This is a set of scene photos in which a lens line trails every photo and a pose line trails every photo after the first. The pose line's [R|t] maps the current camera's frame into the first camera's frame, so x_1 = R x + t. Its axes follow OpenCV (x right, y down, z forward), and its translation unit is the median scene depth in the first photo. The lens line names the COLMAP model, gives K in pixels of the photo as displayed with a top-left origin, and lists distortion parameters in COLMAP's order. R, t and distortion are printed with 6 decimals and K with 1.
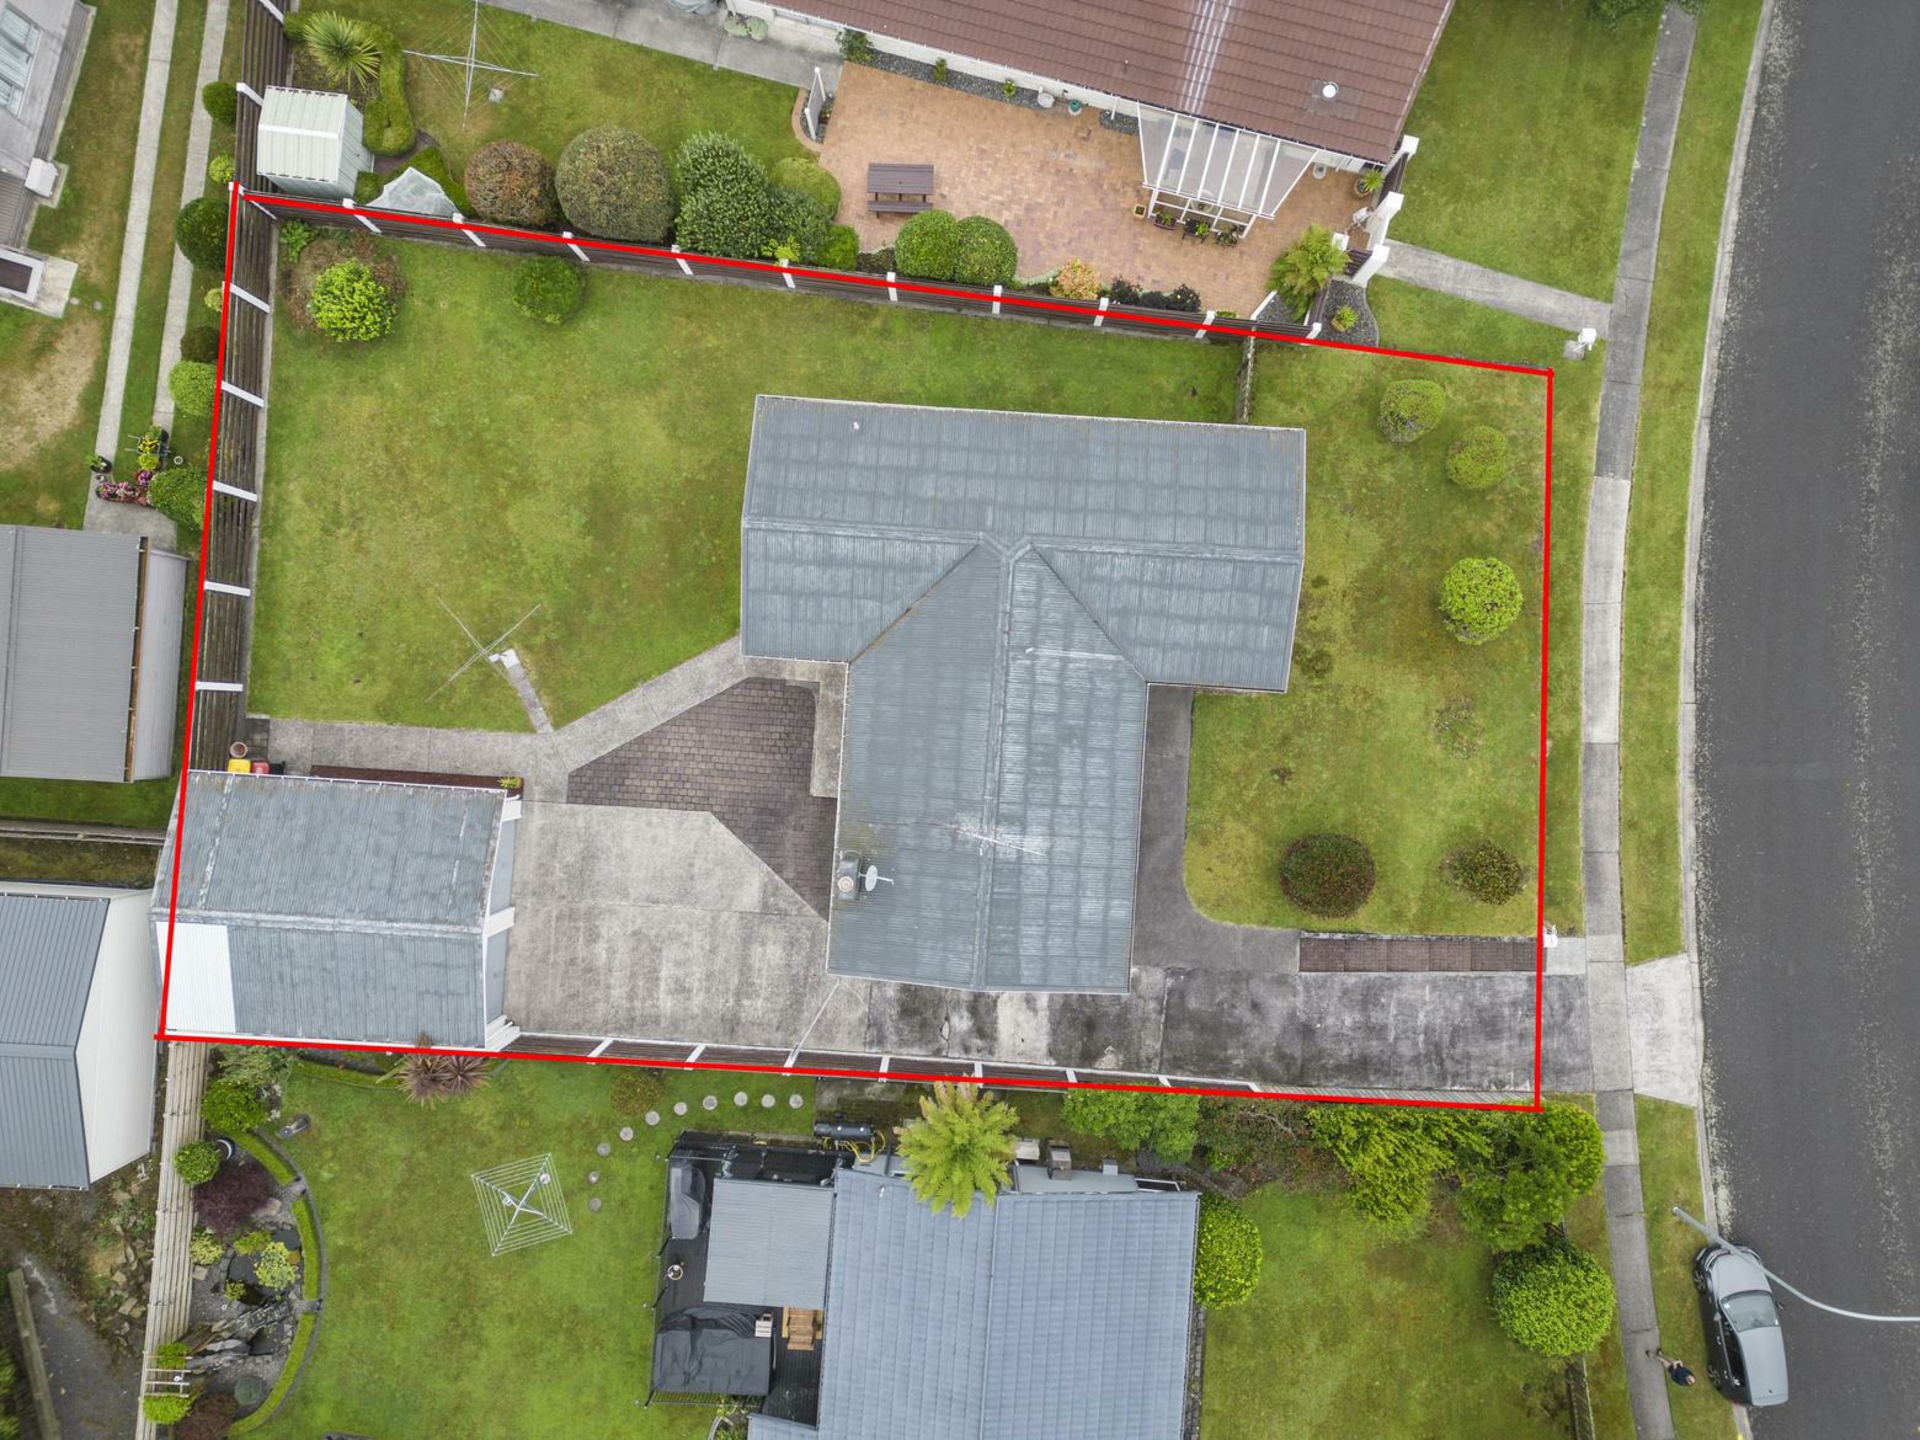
lens RADIAL K [[1335.6, 0, 960.0], [0, 1335.6, 720.0], [0, 0, 1]] dist [0.083362, -0.077206]
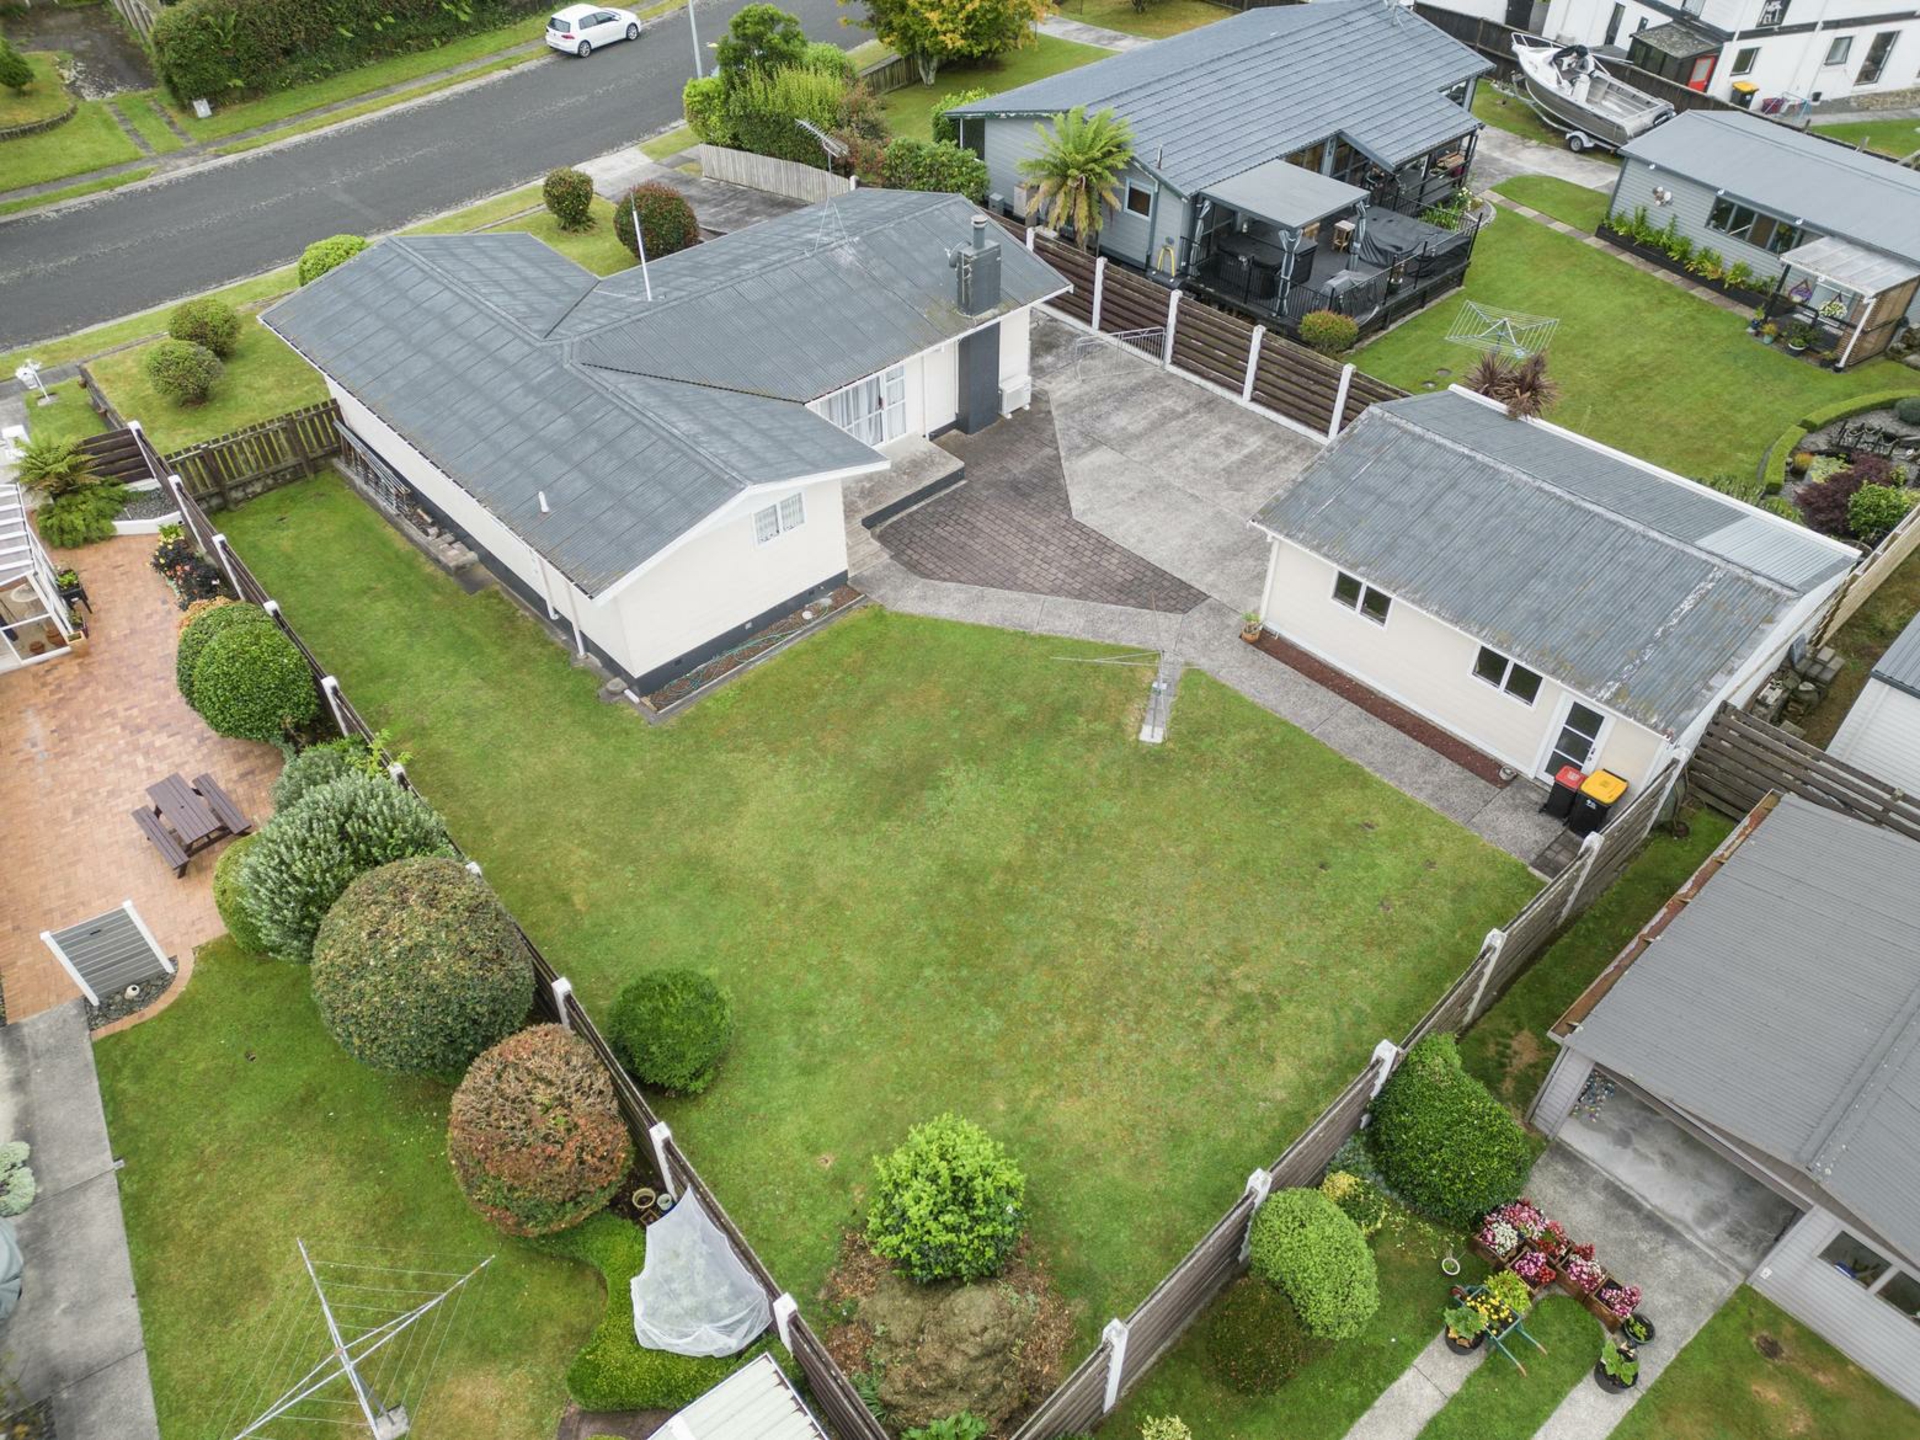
lens RADIAL K [[1335.6, 0, 960.0], [0, 1335.6, 720.0], [0, 0, 1]] dist [0.083362, -0.077206]
pose [[-0.724192, -0.468513, 0.506006, -0.598182], [0.689595, -0.494239, 0.529326, -0.459872], [0.002091, 0.732273, 0.681008, 0.542784]]
